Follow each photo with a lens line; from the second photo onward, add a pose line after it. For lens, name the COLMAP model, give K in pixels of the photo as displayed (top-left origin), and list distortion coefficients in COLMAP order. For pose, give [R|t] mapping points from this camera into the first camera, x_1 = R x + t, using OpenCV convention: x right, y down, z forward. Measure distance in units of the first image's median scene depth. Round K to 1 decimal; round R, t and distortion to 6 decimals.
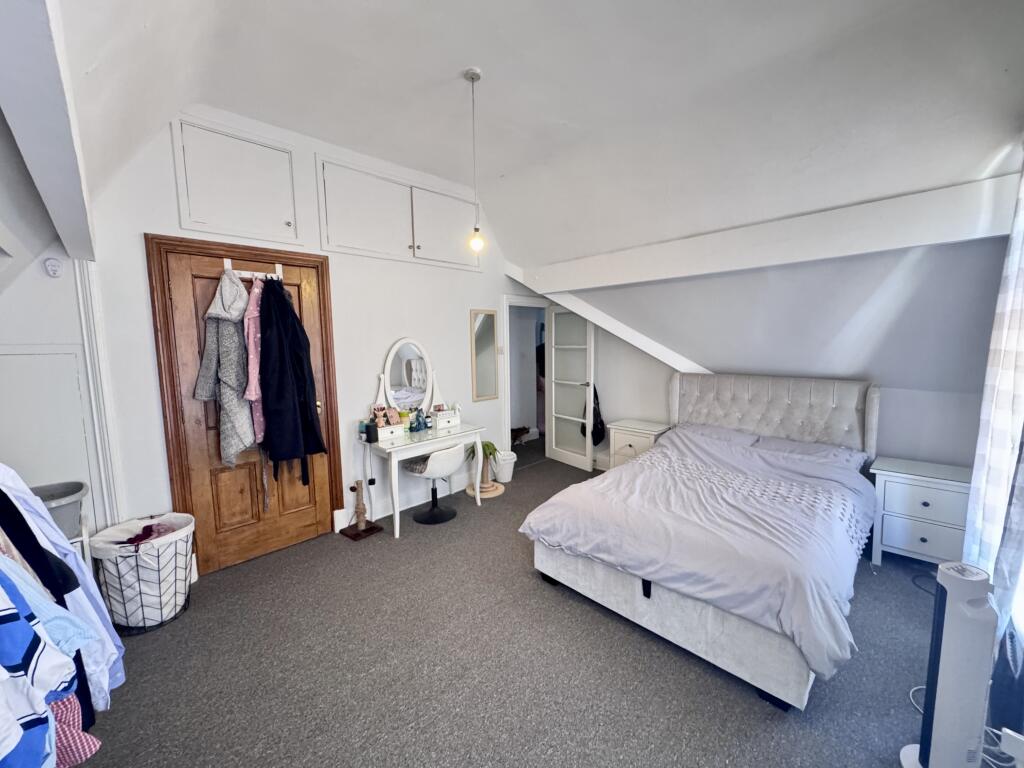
lens RADIAL K [[406.8, 0, 512.4], [0, 406.8, 380.4], [0, 0, 1]] dist [-0.001418, 0.000309]
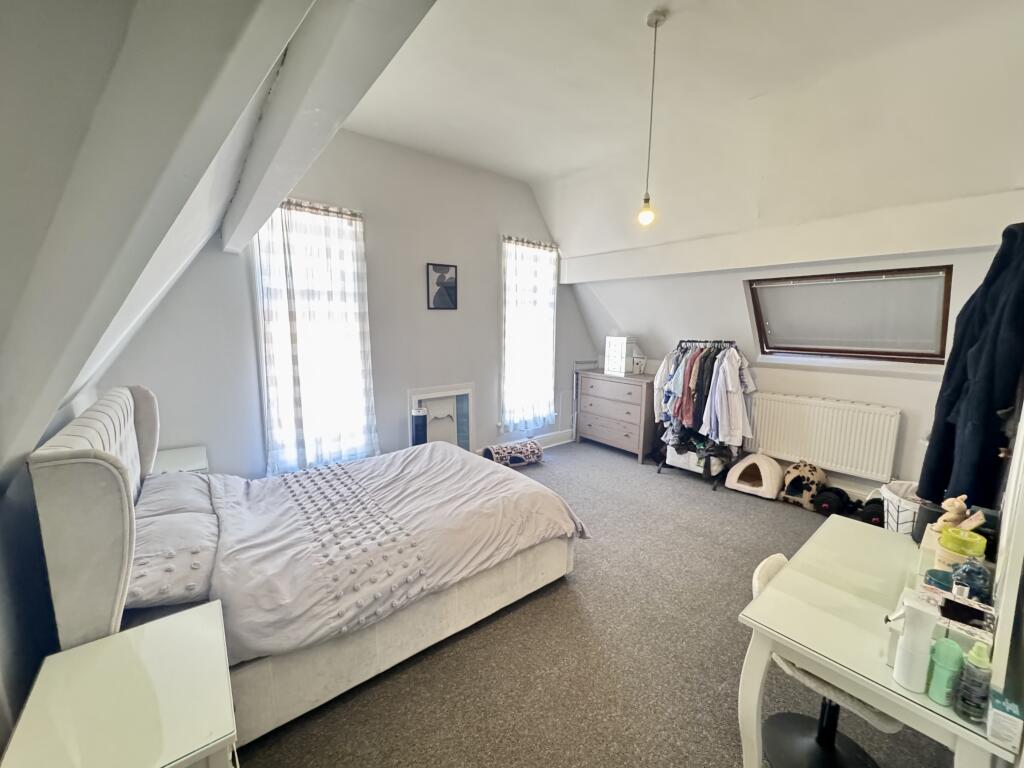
lens RADIAL K [[406.8, 0, 513.2], [0, 406.8, 383.4], [0, 0, 1]] dist [-0.001418, 0.000309]
pose [[-0.995331, -0.006233, 0.096323, 0.113269], [0.017431, 0.969901, 0.242874, -0.202951], [-0.094938, 0.243419, -0.965264, 1.973441]]
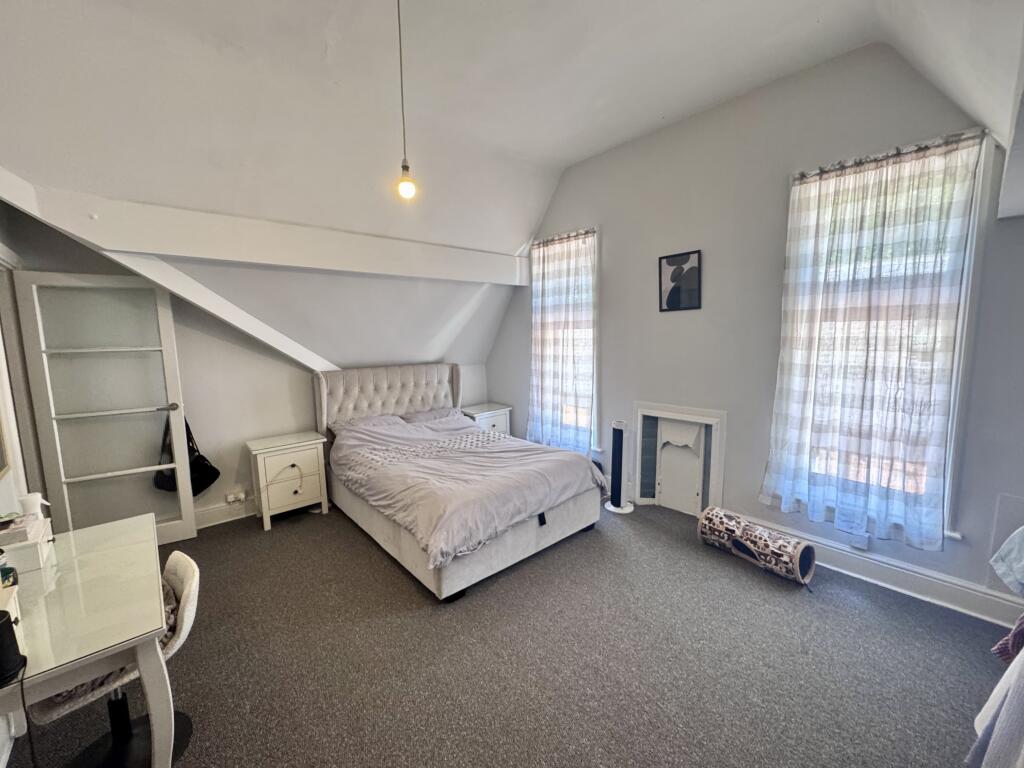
lens RADIAL K [[406.8, 0, 512.1], [0, 406.8, 383.0], [0, 0, 1]] dist [-0.001418, 0.000309]
pose [[0.050672, -0.106239, 0.993049, -0.796983], [0.113598, 0.988486, 0.099954, -0.058839], [-0.992234, 0.107743, 0.062157, 0.817716]]
